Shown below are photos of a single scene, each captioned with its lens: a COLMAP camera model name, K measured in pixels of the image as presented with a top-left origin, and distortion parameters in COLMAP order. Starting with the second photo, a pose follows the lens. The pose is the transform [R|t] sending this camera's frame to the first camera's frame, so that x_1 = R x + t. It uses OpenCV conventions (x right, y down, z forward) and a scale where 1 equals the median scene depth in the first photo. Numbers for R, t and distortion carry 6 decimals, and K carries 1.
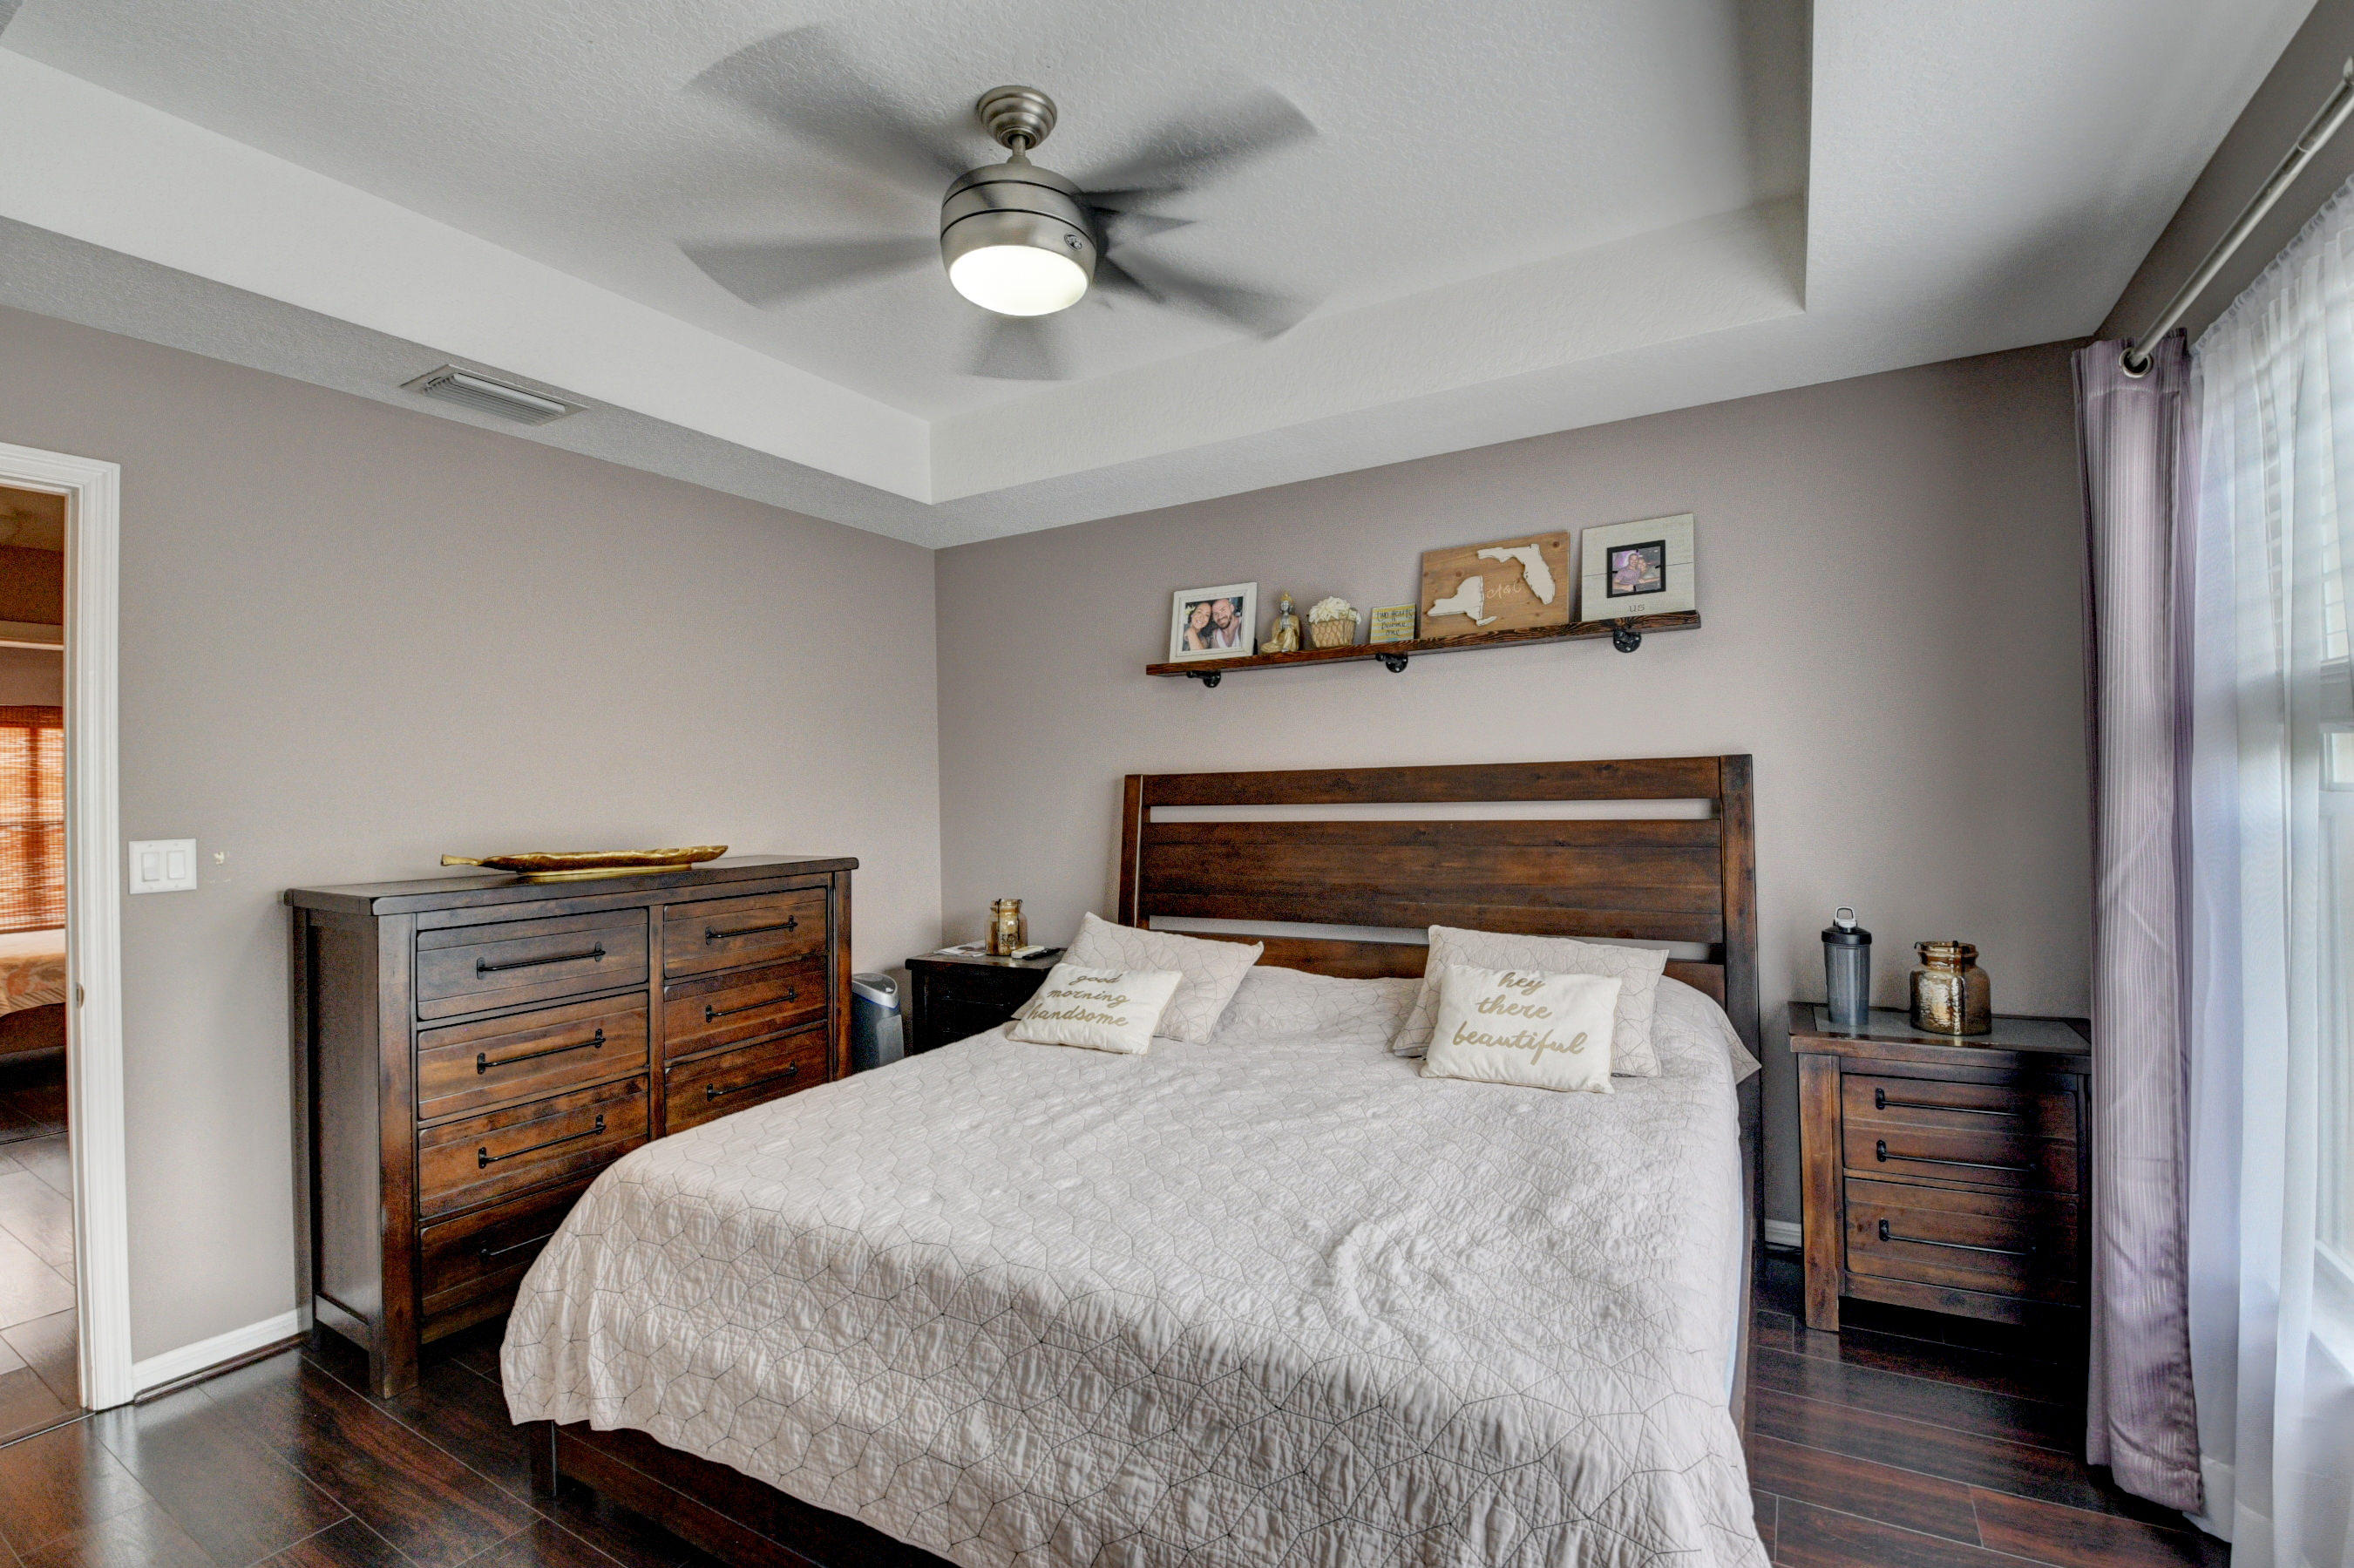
lens RADIAL K [[1027.9, 0, 1177.0], [0, 1027.9, 784.0], [0, 0, 1]] dist [0.012461, -0.020621]
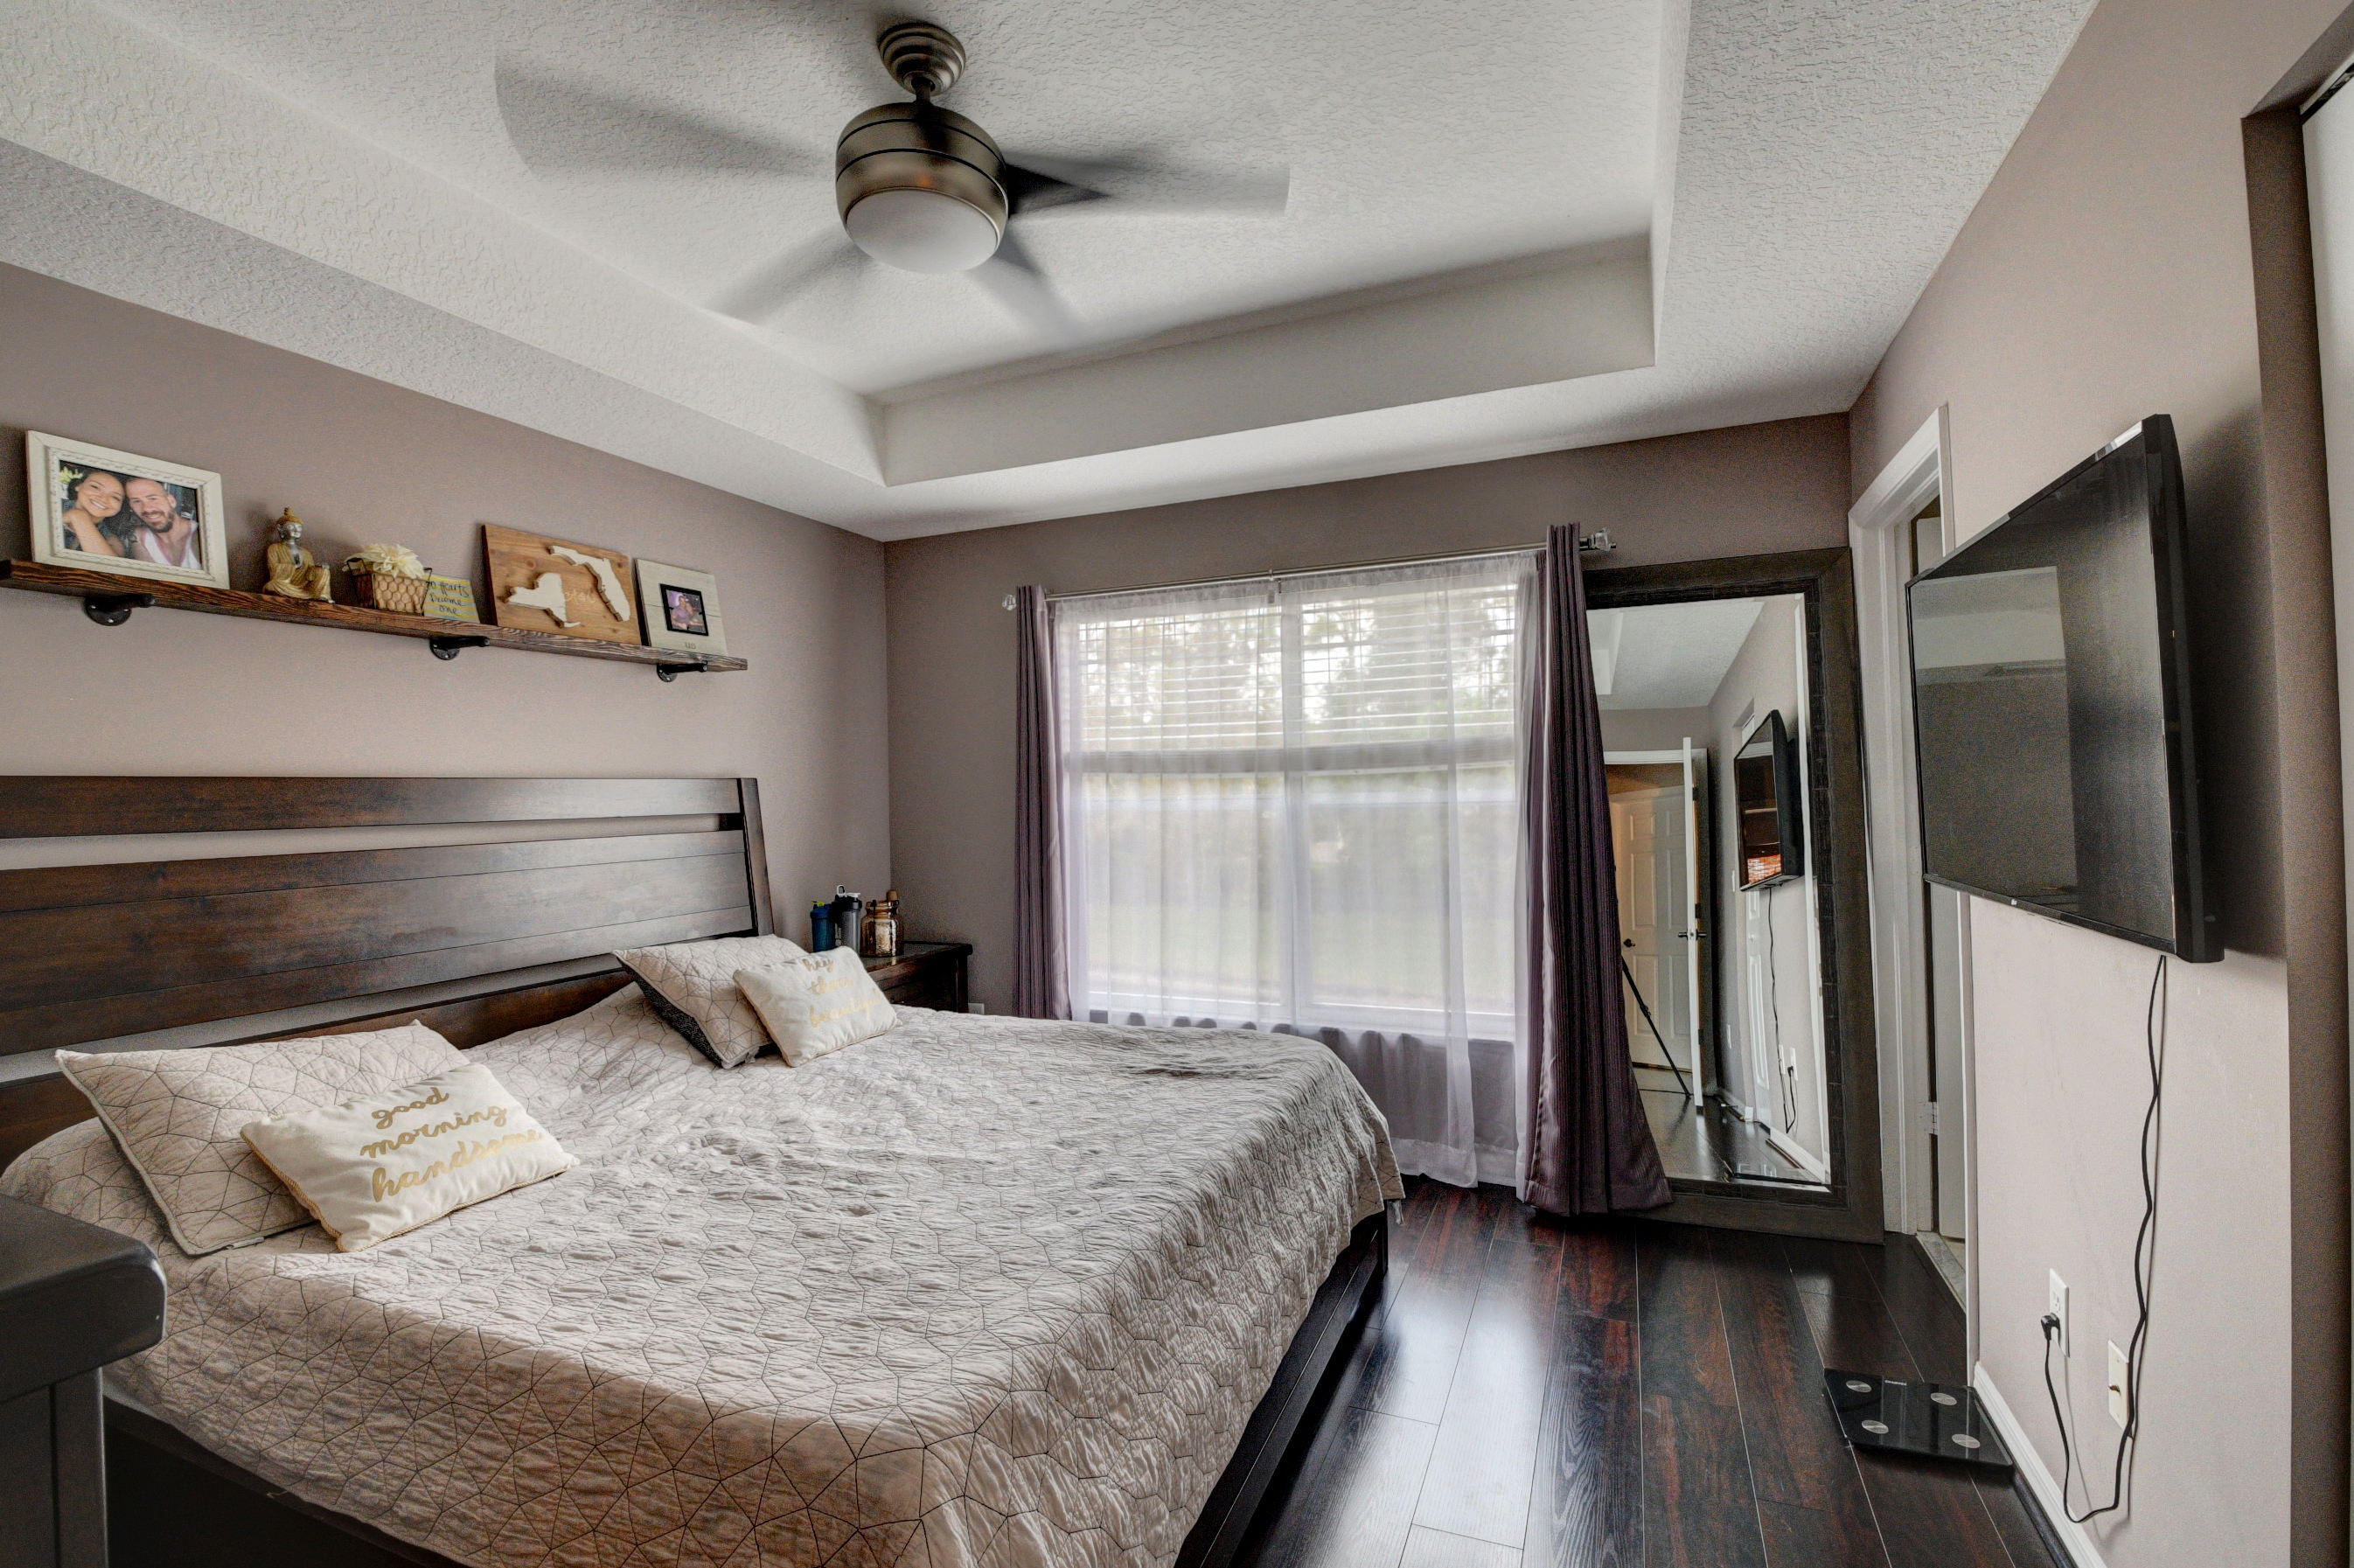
lens RADIAL K [[1027.9, 0, 1177.0], [0, 1027.9, 784.0], [0, 0, 1]] dist [0.012461, -0.020621]
pose [[-0.128987, 0.031714, 0.991139, -0.660469], [0.015339, 0.999433, -0.029983, 0.020991], [-0.991528, 0.011336, -0.129400, 0.552076]]
